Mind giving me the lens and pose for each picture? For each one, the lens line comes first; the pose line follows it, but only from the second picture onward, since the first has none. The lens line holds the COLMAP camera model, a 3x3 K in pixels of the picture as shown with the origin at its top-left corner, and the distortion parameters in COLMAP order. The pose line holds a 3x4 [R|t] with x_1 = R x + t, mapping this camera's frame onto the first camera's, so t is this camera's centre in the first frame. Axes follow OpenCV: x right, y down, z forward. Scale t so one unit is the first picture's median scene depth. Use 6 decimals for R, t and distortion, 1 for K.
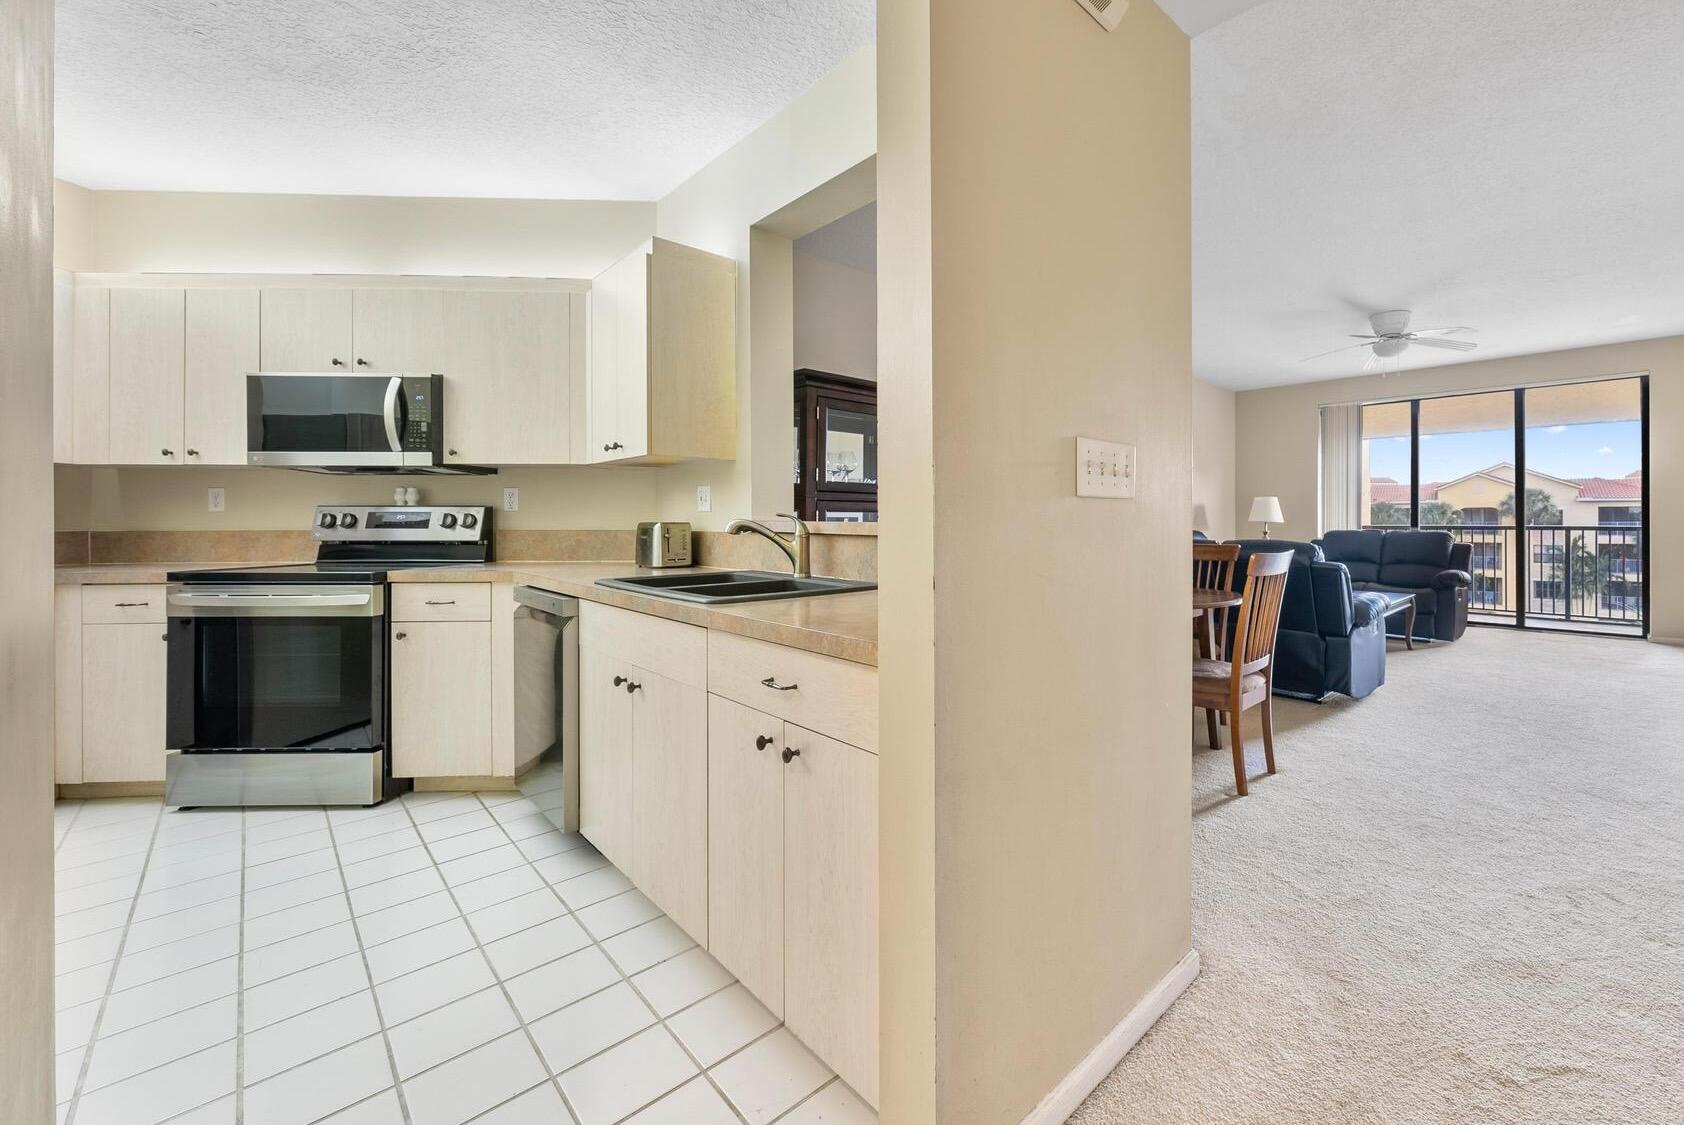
lens RADIAL K [[684.9, 0, 1007.6], [0, 684.9, 520.8], [0, 0, 1]] dist [-0.000421, -0.000042]
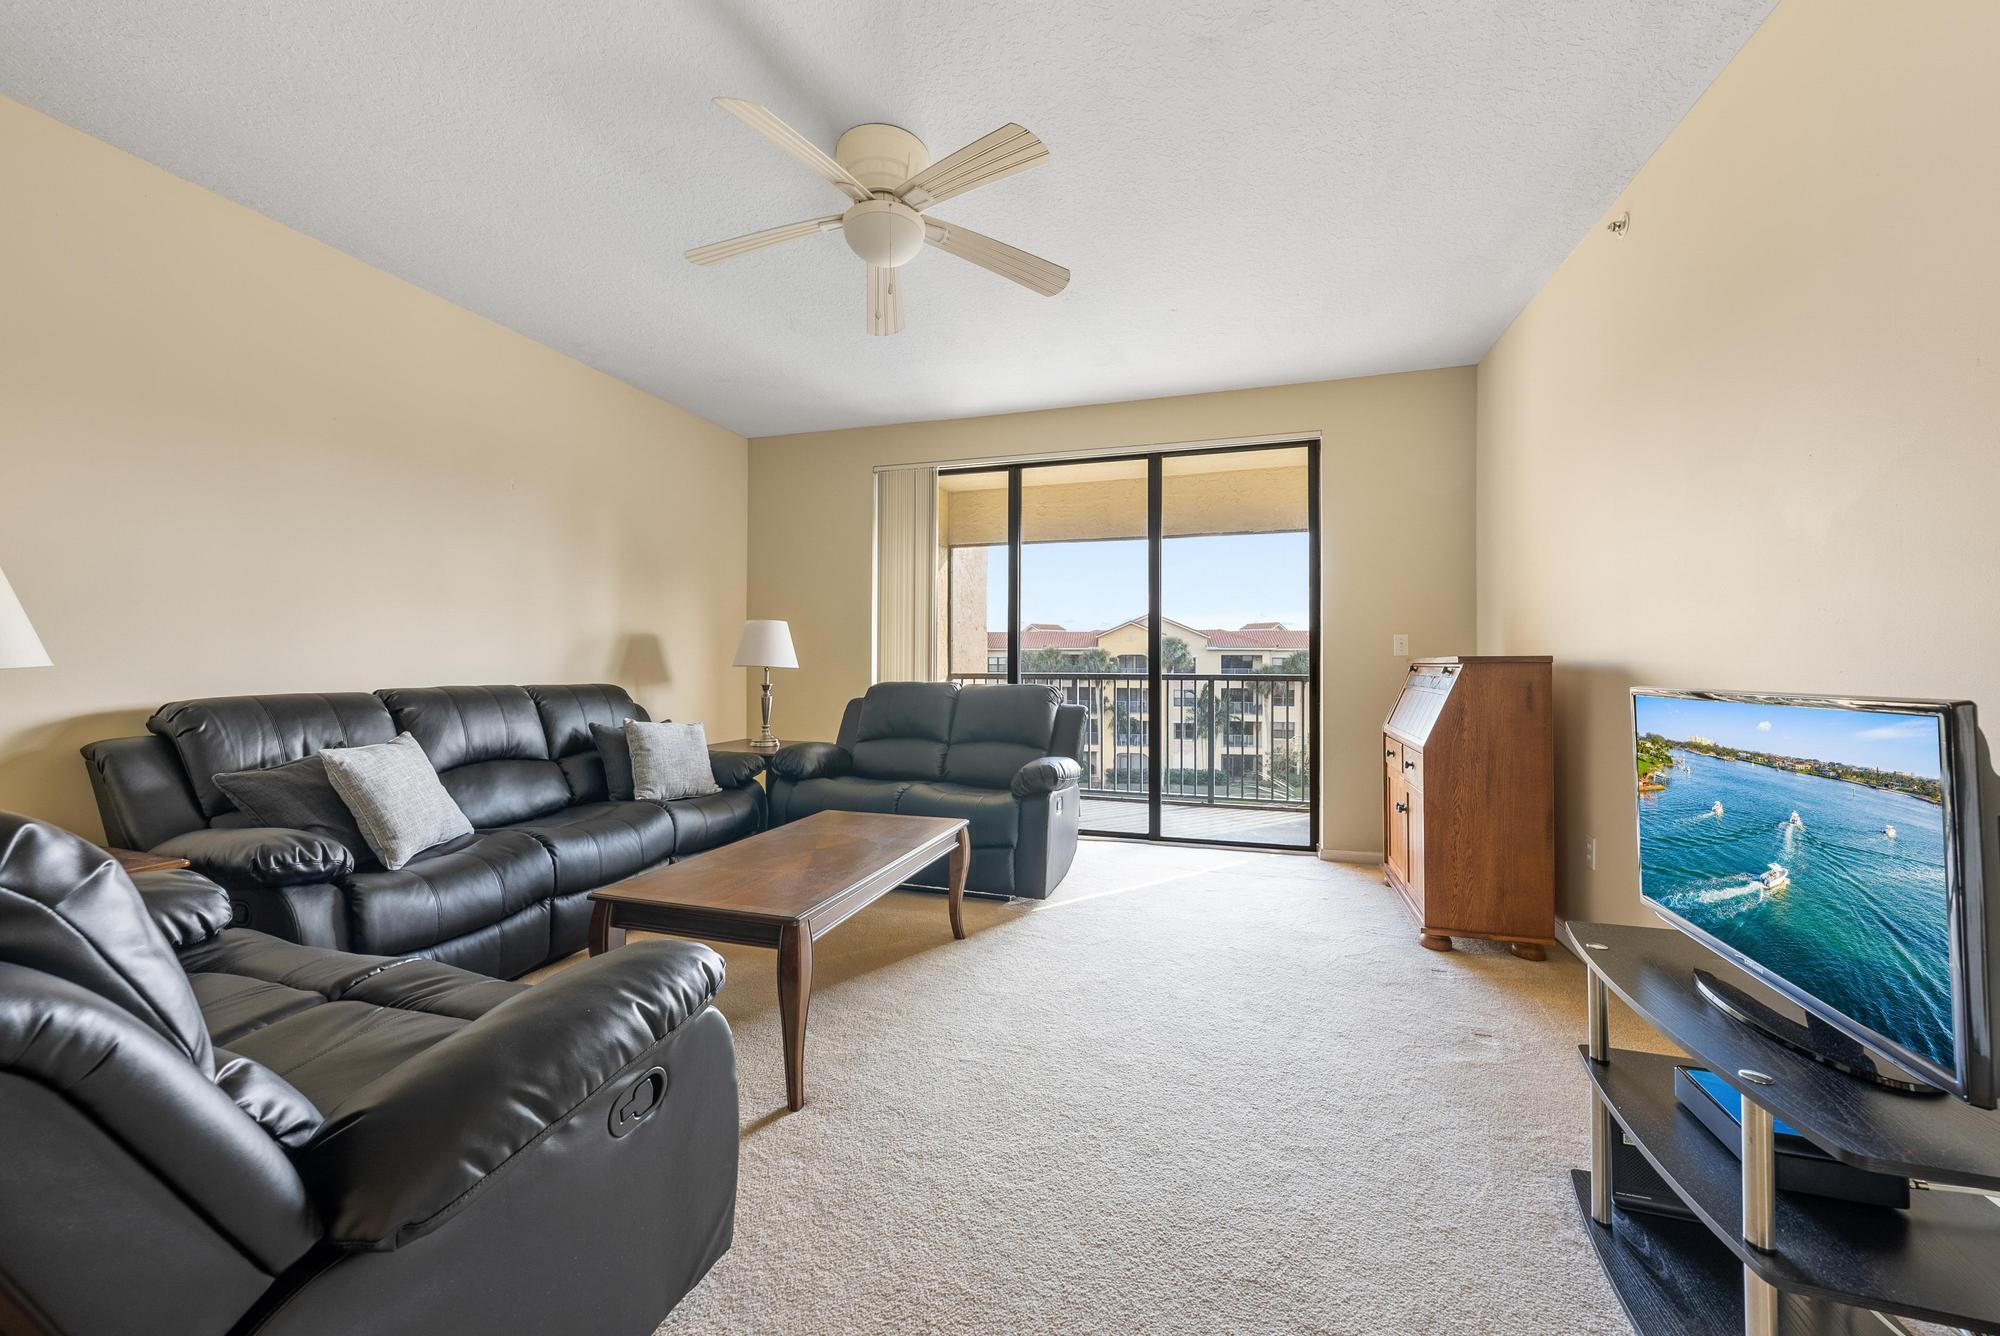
lens RADIAL K [[735.9, 0, 1001.7], [0, 735.9, 663.4], [0, 0, 1]] dist [-0.002356, -0.000361]
pose [[0.911290, 0.003872, 0.411748, 0.350807], [-0.001799, 0.999984, -0.005421, 0.001496], [-0.411762, 0.004200, 0.911282, 0.454528]]
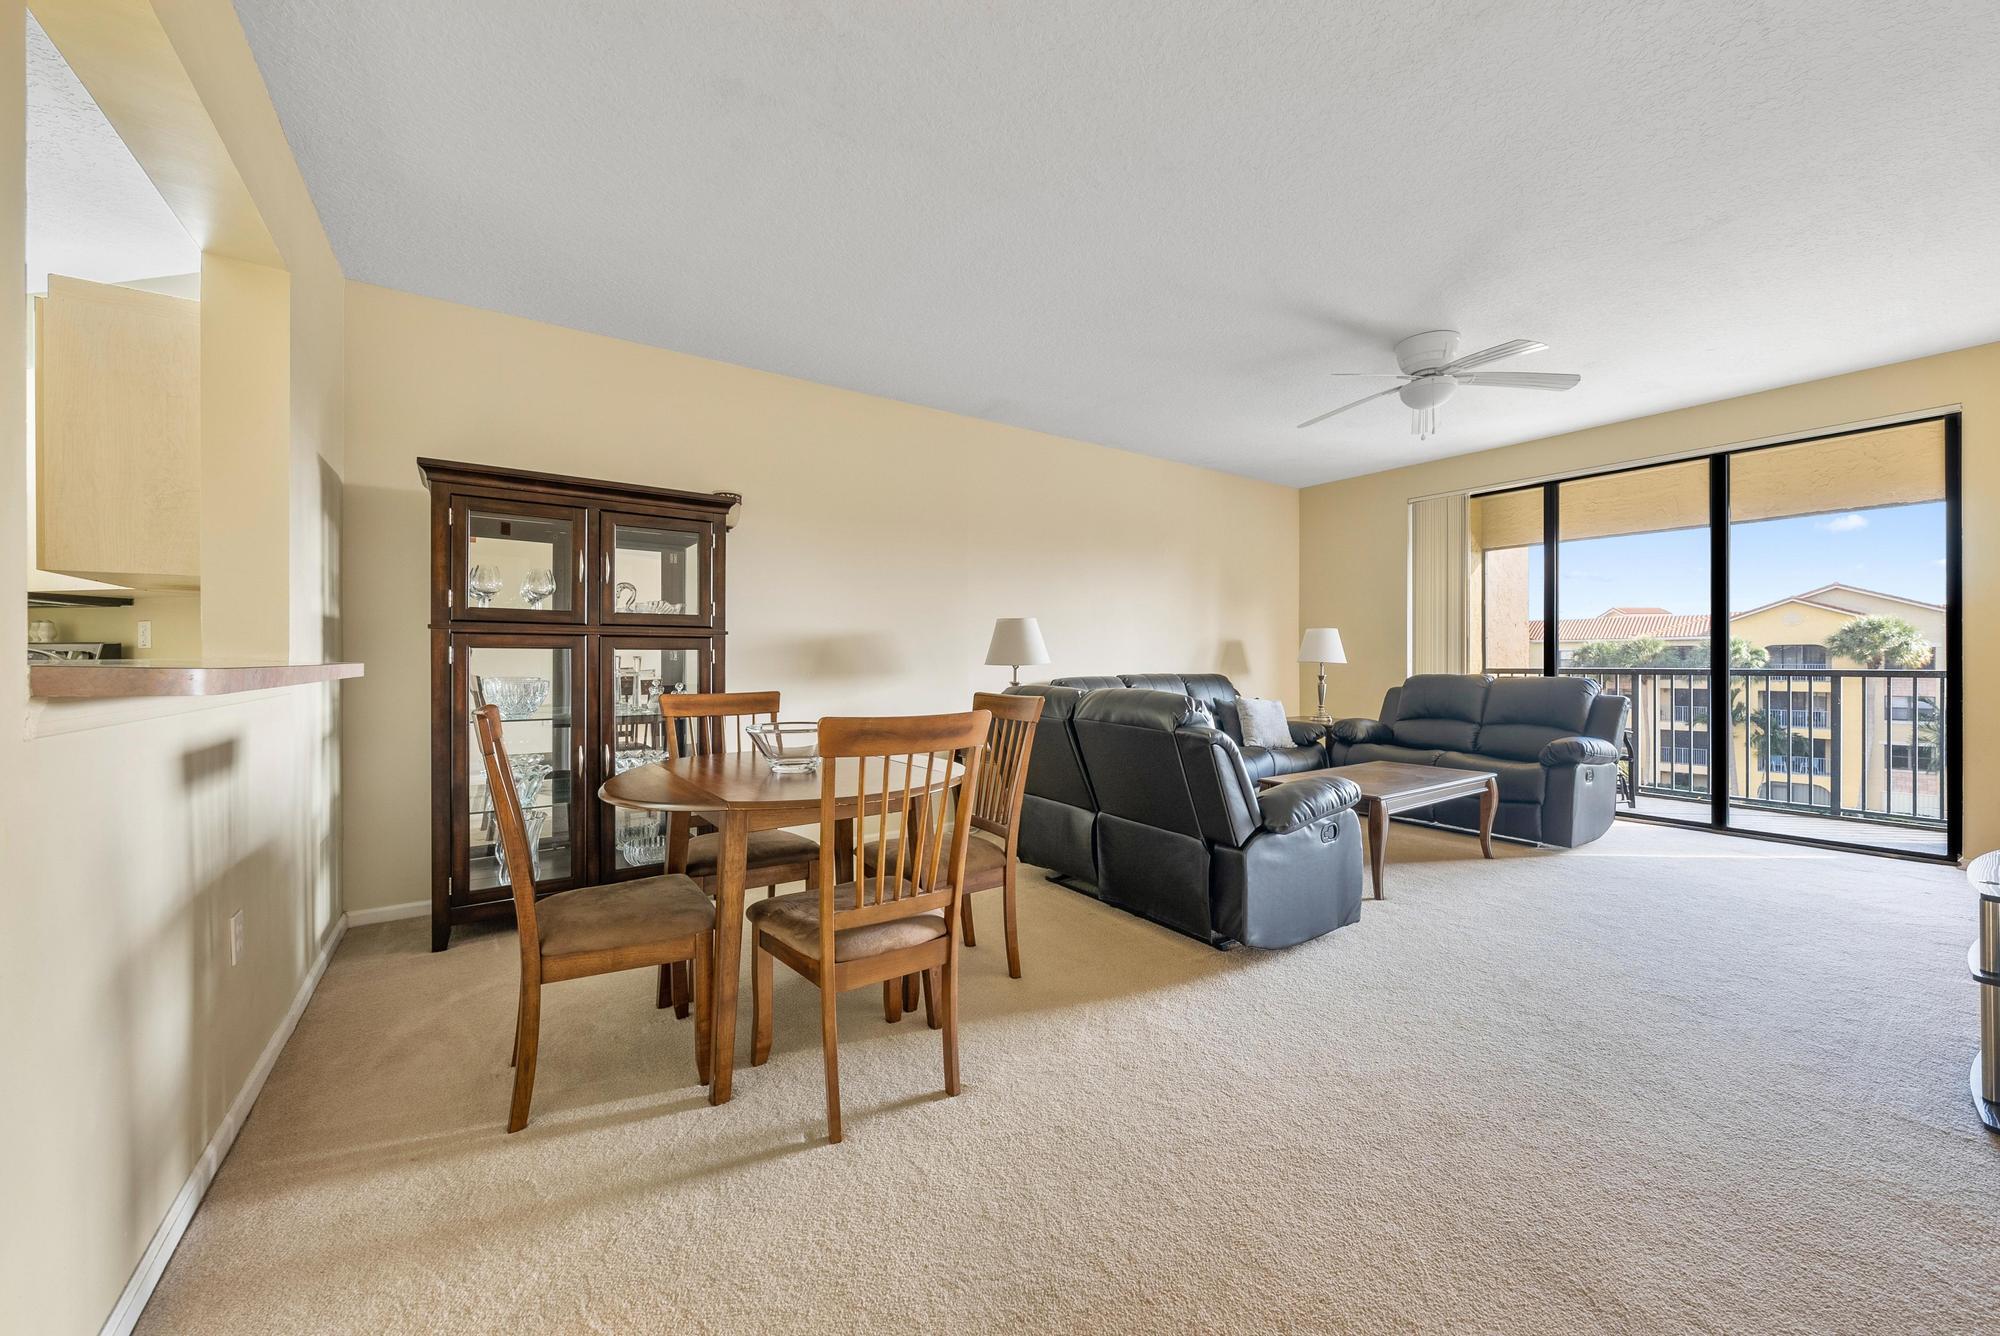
lens RADIAL K [[735.9, 0, 1001.7], [0, 735.9, 663.4], [0, 0, 1]] dist [-0.002356, -0.000361]
pose [[0.973275, -0.000142, -0.229644, 0.257207], [0.000220, 1.000000, 0.000314, 0.002146], [0.229644, -0.000356, 0.973275, 0.182691]]
